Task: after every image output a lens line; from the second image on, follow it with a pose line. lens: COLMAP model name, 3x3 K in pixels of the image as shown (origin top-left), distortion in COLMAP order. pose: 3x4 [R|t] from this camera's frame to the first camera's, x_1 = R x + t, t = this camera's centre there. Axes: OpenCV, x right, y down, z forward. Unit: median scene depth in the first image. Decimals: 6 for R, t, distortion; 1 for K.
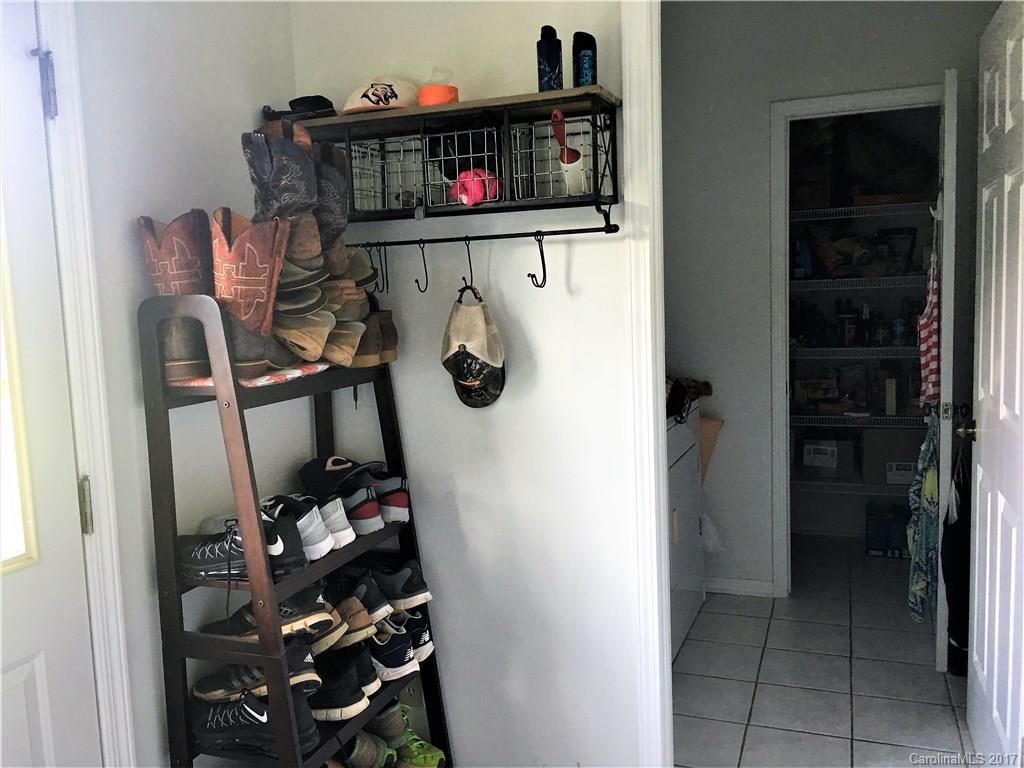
lens RADIAL K [[865.8, 0, 500.1], [0, 865.8, 380.3], [0, 0, 1]] dist [0.058121, -0.078814]
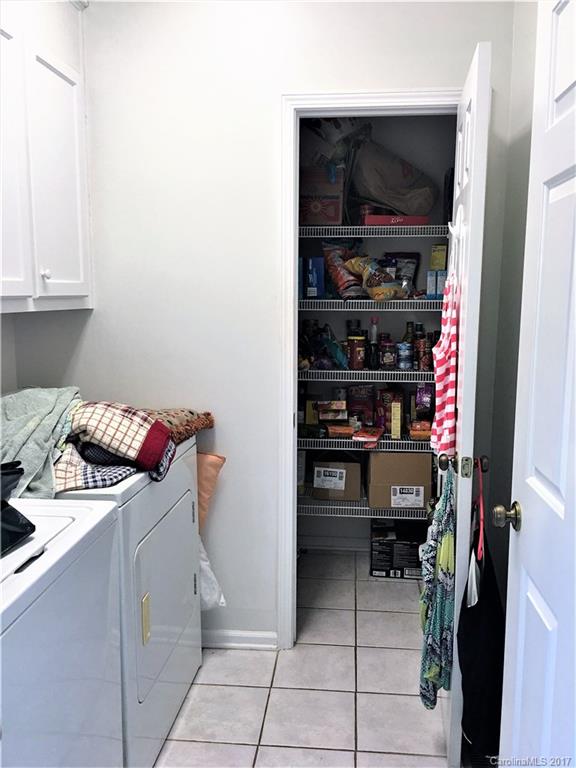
lens RADIAL K [[649.4, 0, 289.8], [0, 649.4, 386.8], [0, 0, 1]] dist [0.058121, -0.078814]
pose [[0.961700, 0.001301, 0.274102, 0.126455], [-0.010177, 0.999469, 0.030962, -0.041468], [-0.273916, -0.032566, 0.961202, 0.319478]]
